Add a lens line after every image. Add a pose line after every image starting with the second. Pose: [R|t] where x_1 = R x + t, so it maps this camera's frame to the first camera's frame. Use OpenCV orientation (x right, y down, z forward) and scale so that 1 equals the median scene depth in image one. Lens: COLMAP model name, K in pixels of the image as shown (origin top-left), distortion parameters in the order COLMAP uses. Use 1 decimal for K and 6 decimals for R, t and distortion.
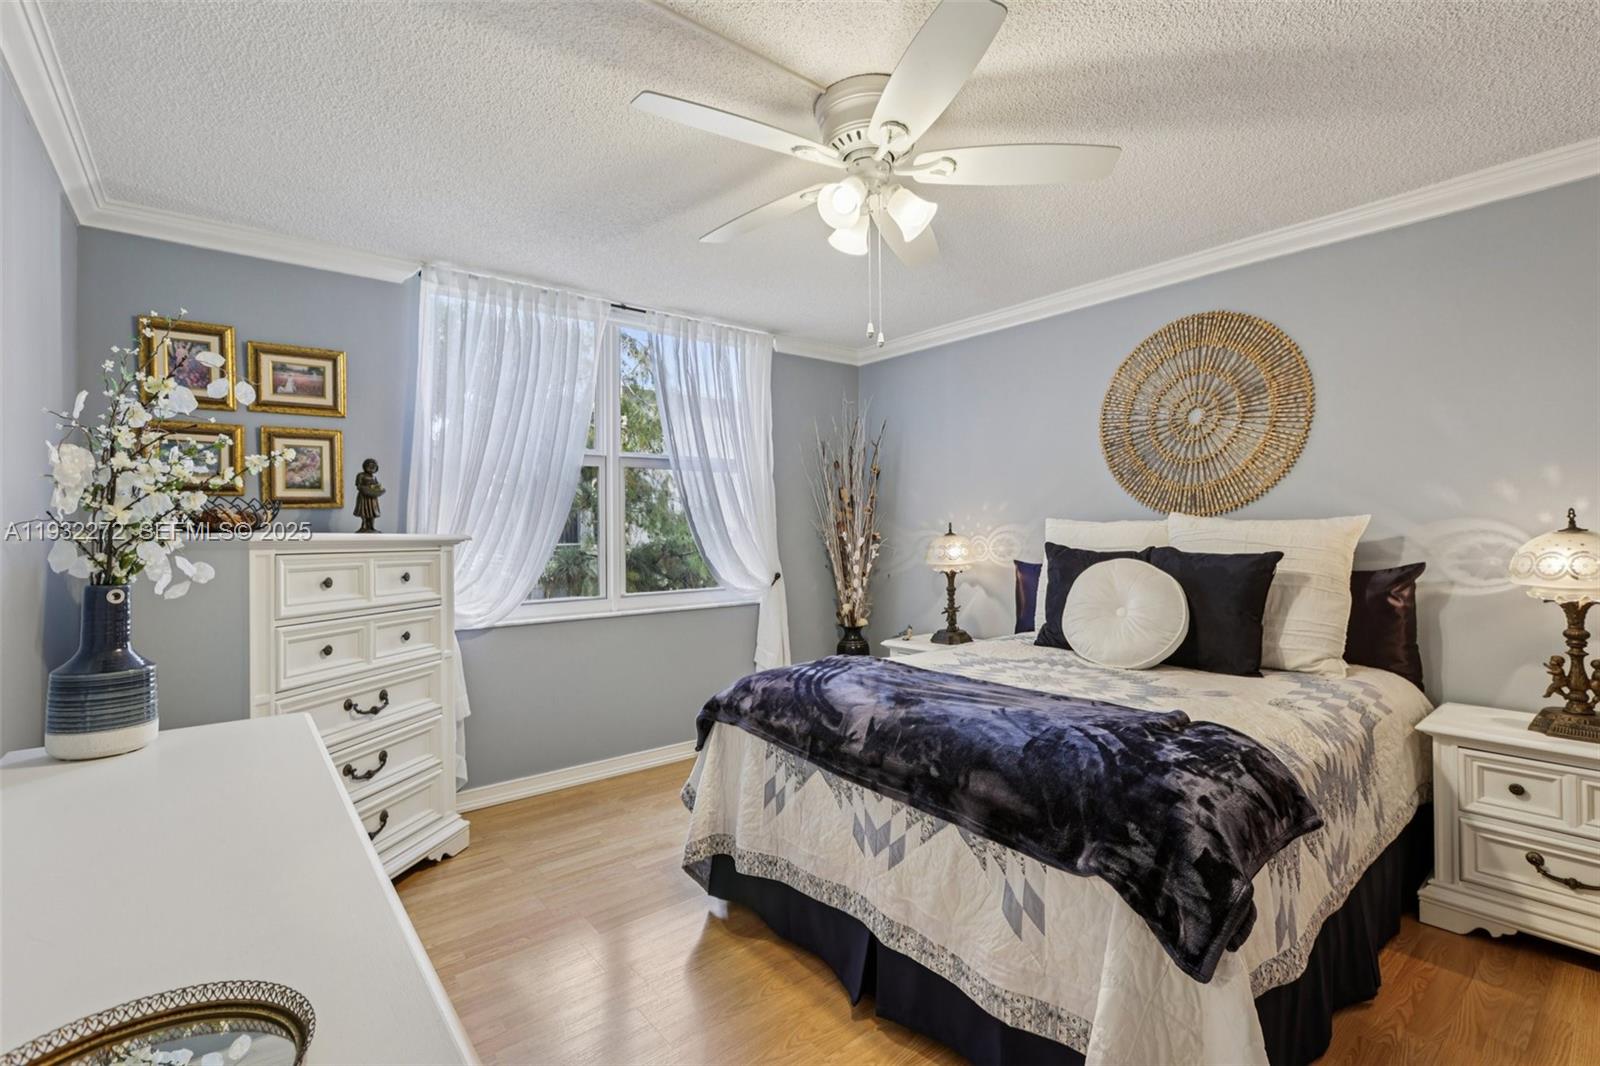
lens RADIAL K [[716.5, 0, 795.3], [0, 716.5, 525.8], [0, 0, 1]] dist [-0.004298, 0.003766]
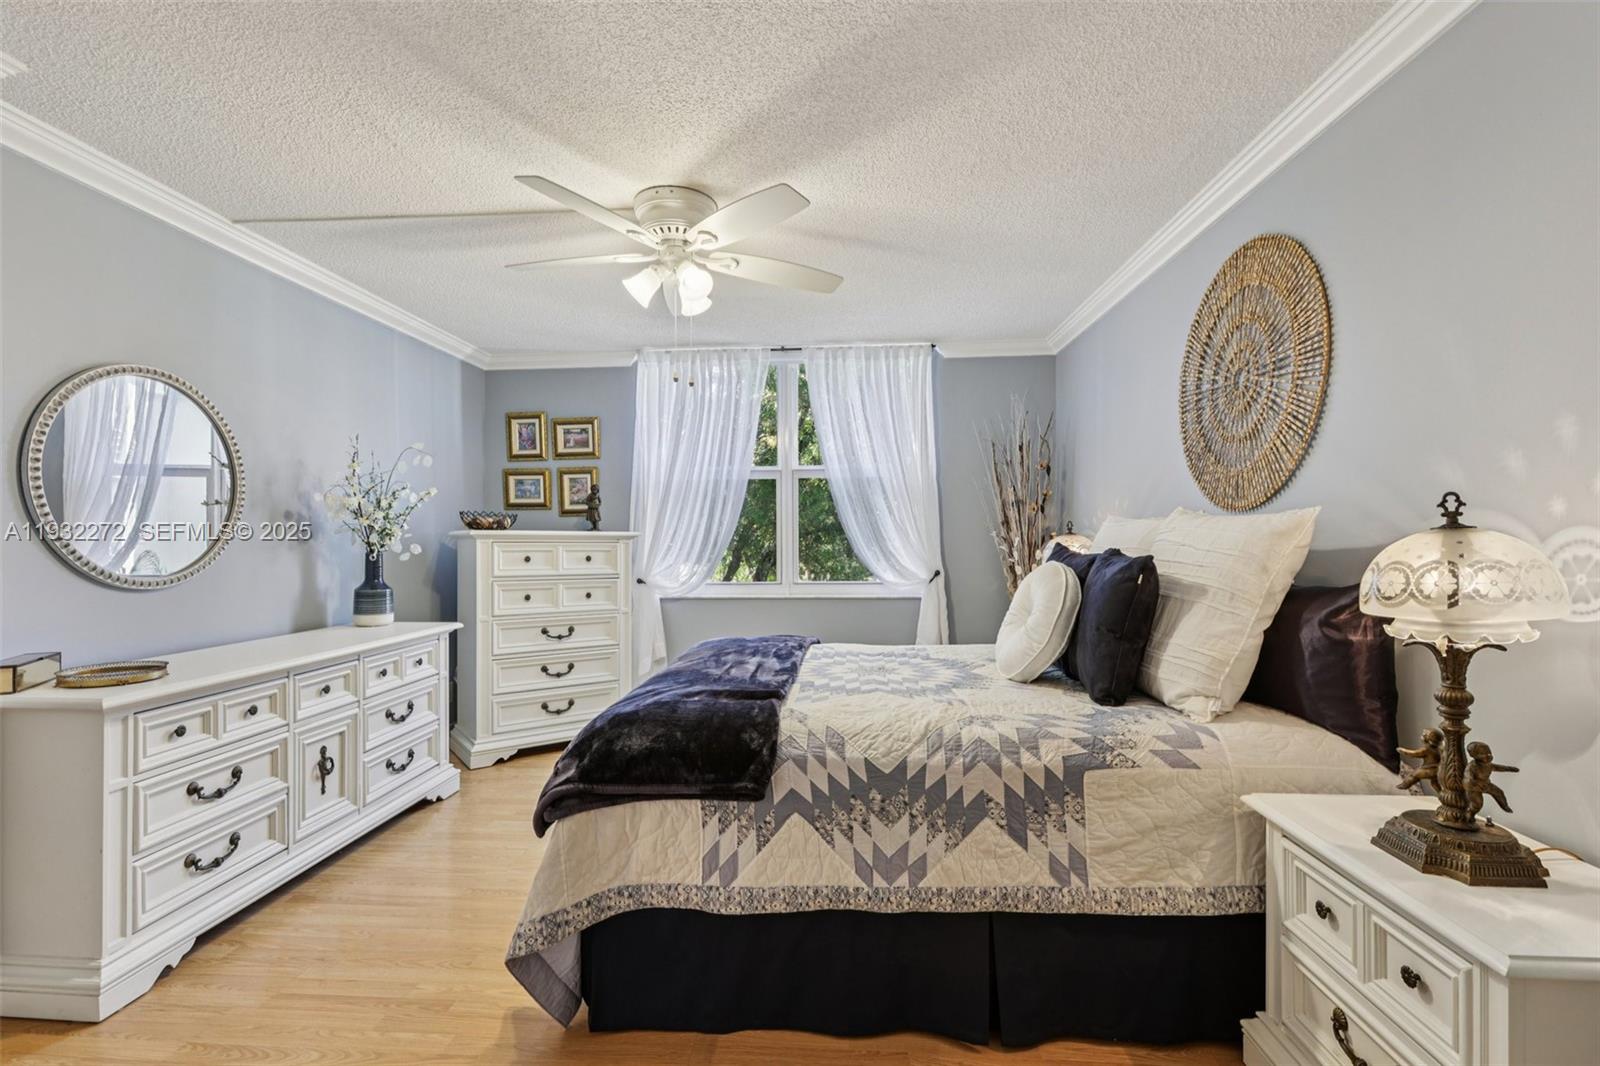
lens RADIAL K [[716.5, 0, 782.8], [0, 716.5, 537.6], [0, 0, 1]] dist [-0.004298, 0.003766]
pose [[0.729737, 0.007747, -0.683684, 0.807175], [0.002912, 0.999892, 0.014438, 0.003372], [0.683721, -0.012527, 0.729636, 0.119300]]
